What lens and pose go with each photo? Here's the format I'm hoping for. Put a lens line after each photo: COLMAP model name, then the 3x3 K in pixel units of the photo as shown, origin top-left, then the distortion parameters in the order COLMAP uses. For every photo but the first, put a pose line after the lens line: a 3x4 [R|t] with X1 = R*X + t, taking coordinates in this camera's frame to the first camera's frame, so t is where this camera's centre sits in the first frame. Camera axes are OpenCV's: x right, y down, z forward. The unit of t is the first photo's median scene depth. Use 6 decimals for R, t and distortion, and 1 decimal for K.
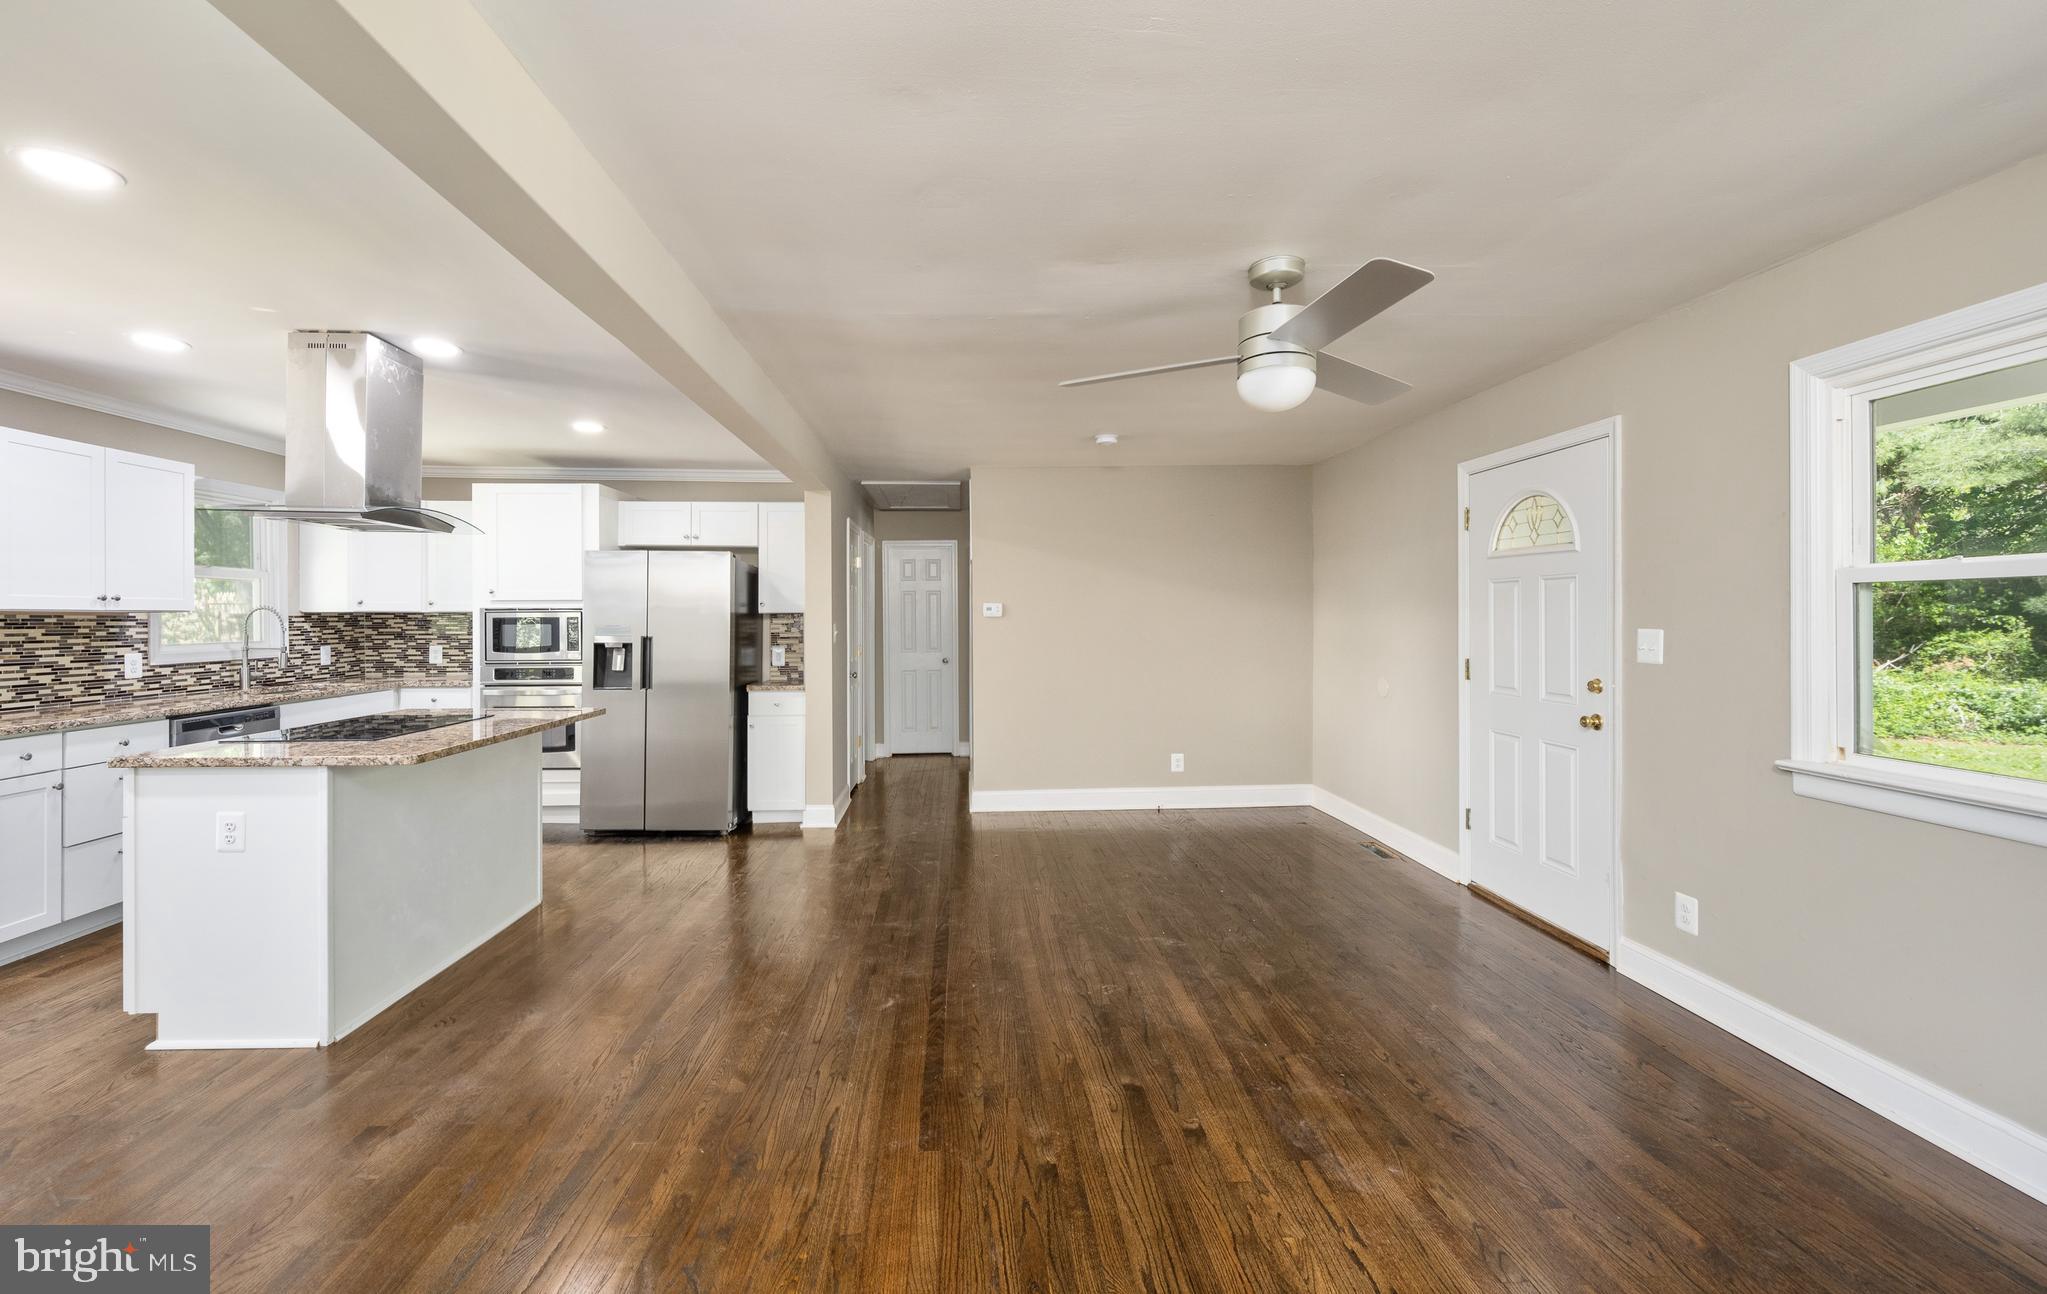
lens RADIAL K [[846.7, 0, 994.9], [0, 846.7, 619.9], [0, 0, 1]] dist [-0.000049, 0.000140]
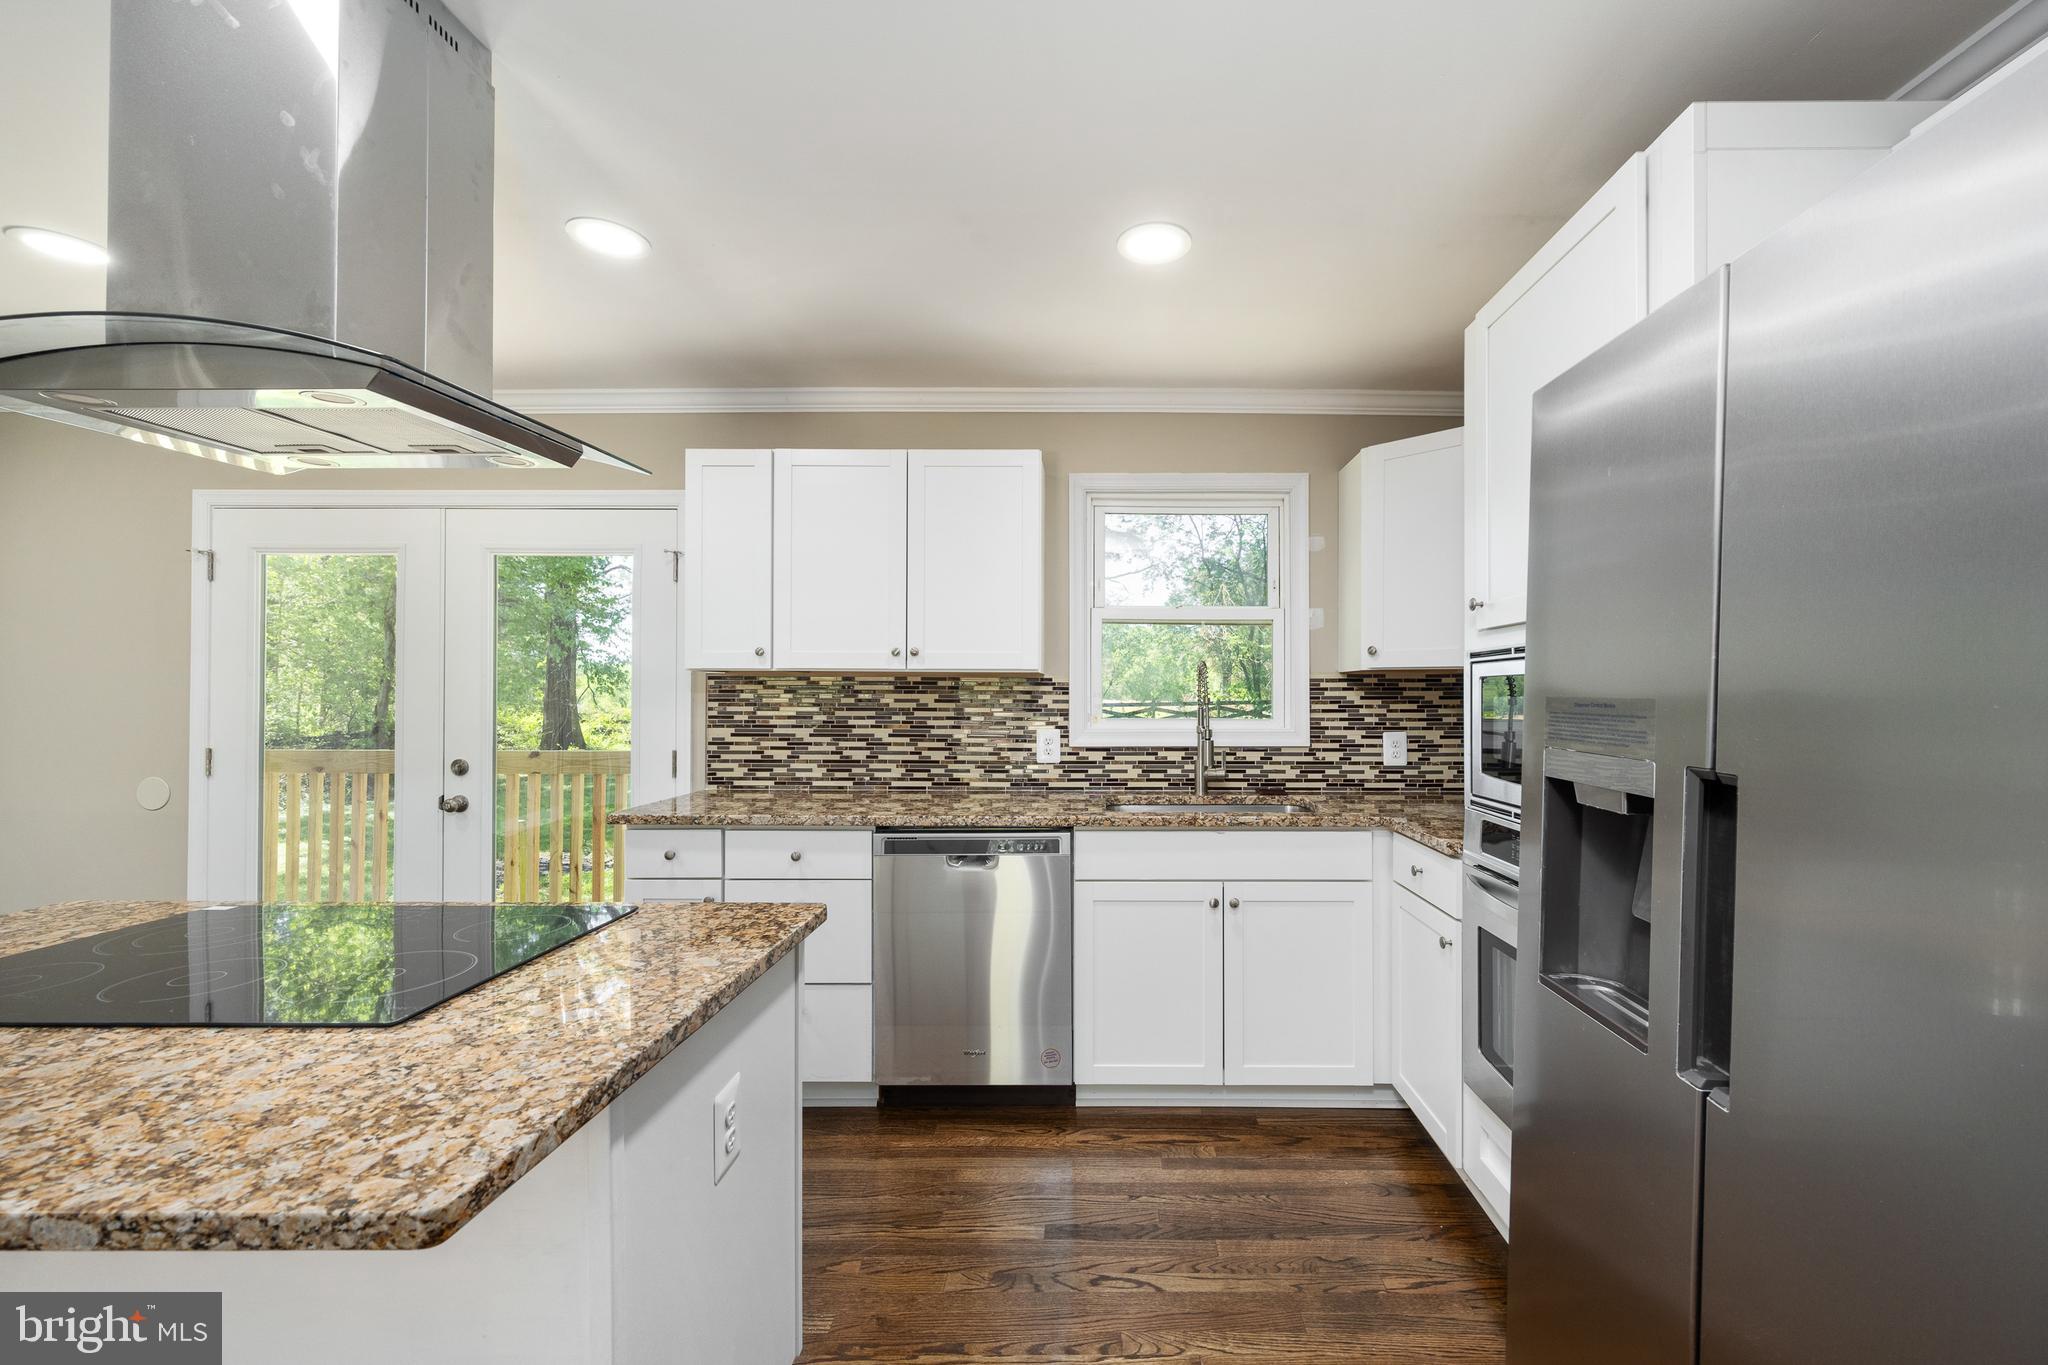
lens RADIAL K [[792.6, 0, 1078.5], [0, 792.6, 693.5], [0, 0, 1]] dist [0.000749, 0.000054]
pose [[-0.041793, -0.008093, -0.999094, -0.269983], [-0.006314, 0.999949, -0.007836, 0.011402], [0.999106, 0.005981, -0.041842, 0.860330]]
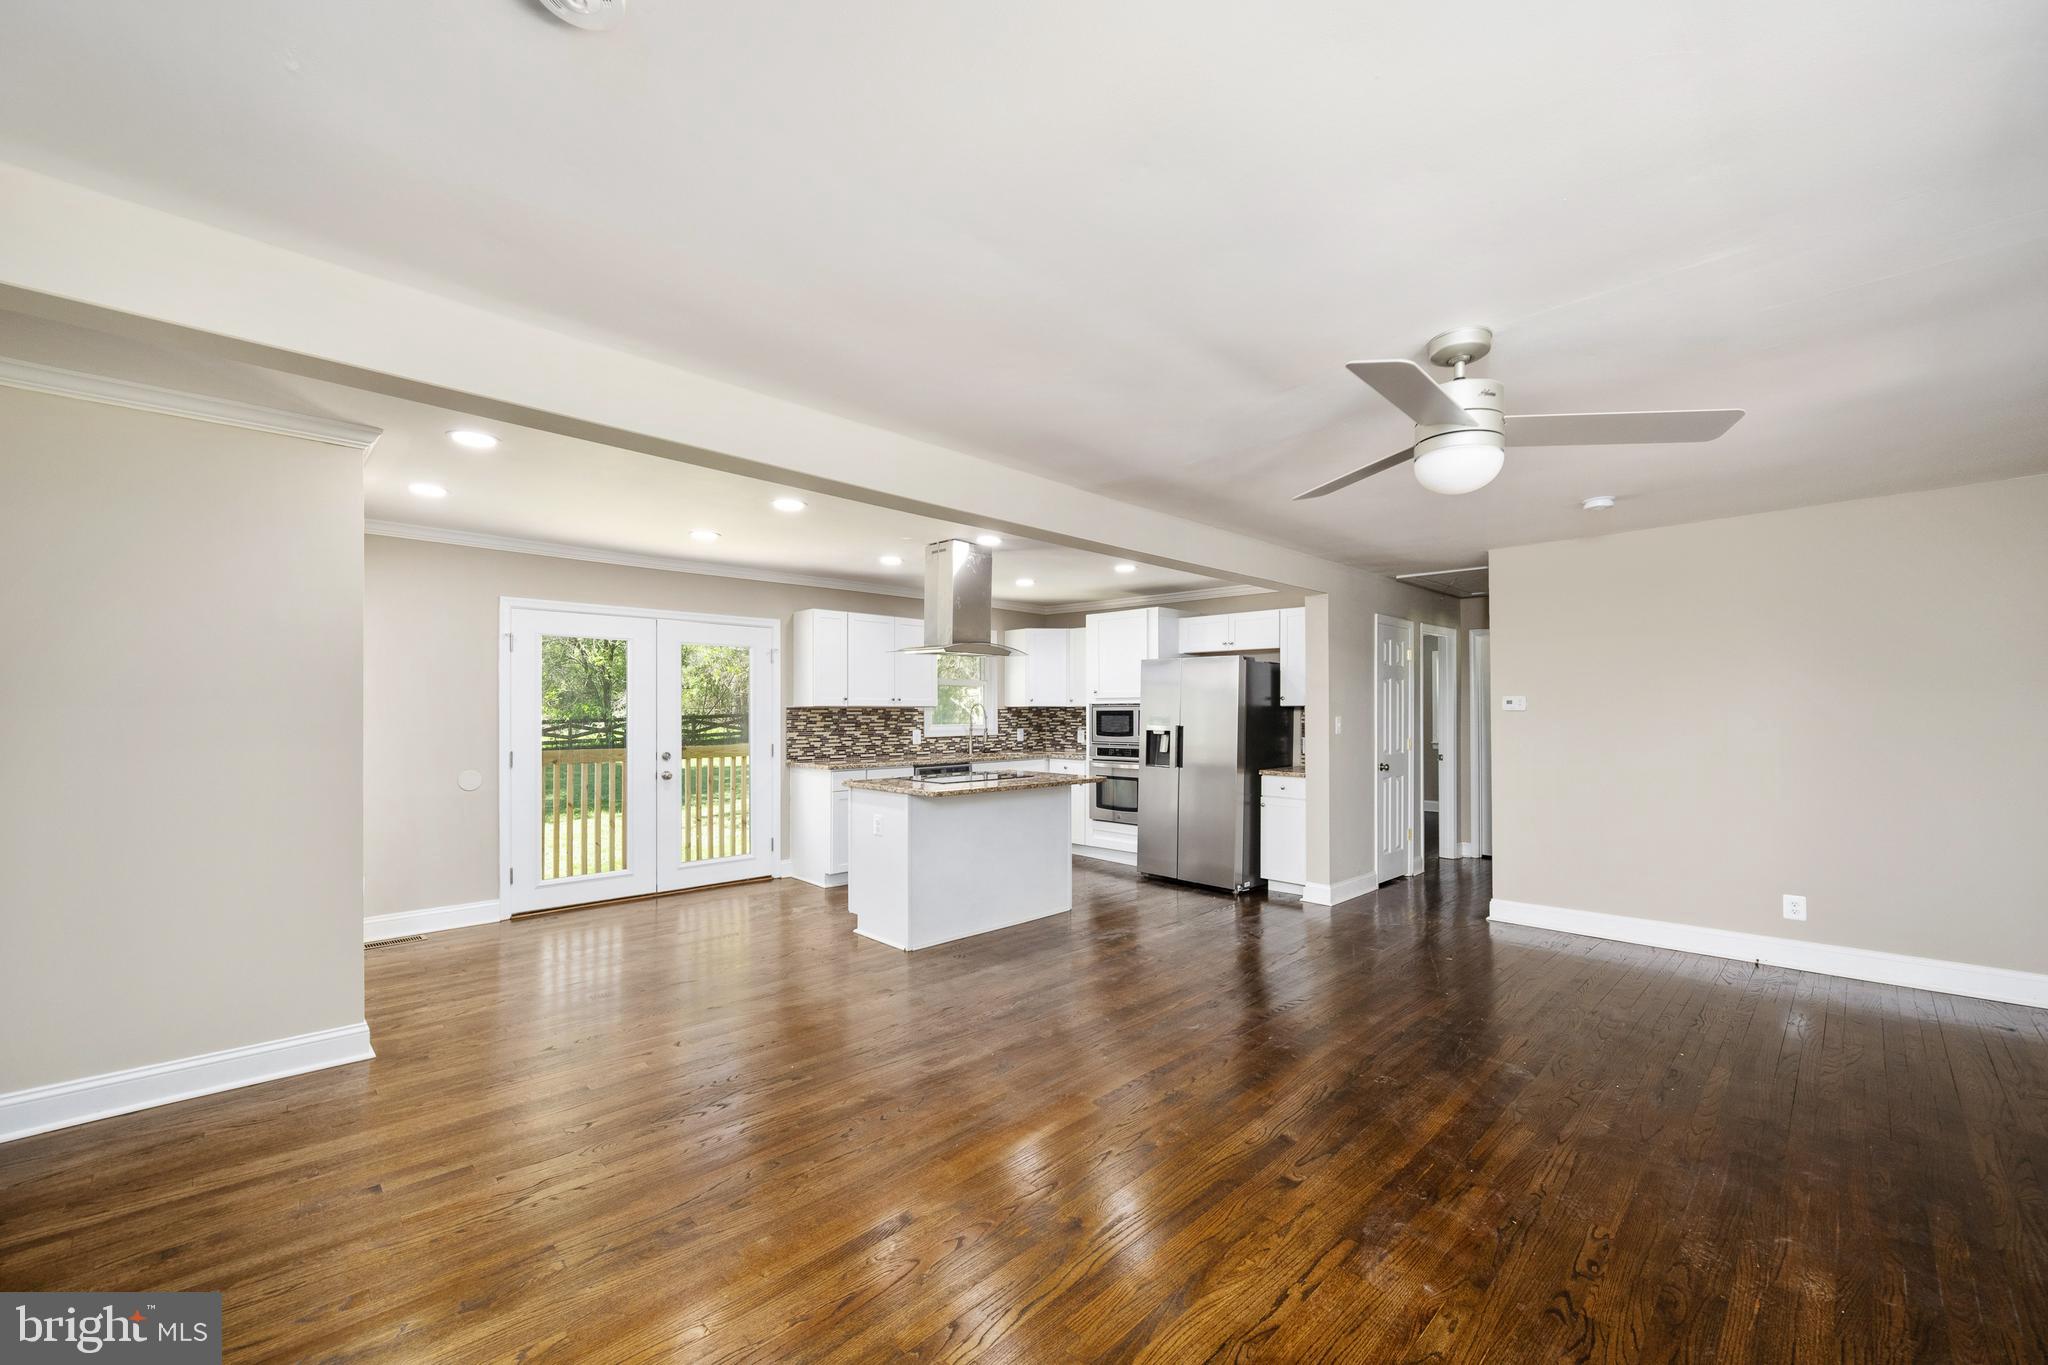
lens RADIAL K [[818.3, 0, 1027.0], [0, 818.3, 715.3], [0, 0, 1]] dist [-0.000587, -0.000066]
pose [[0.672725, 0.007517, -0.739855, 0.330295], [-0.004914, 0.999972, 0.005692, -0.001777], [0.739877, -0.000193, 0.672743, 0.014764]]
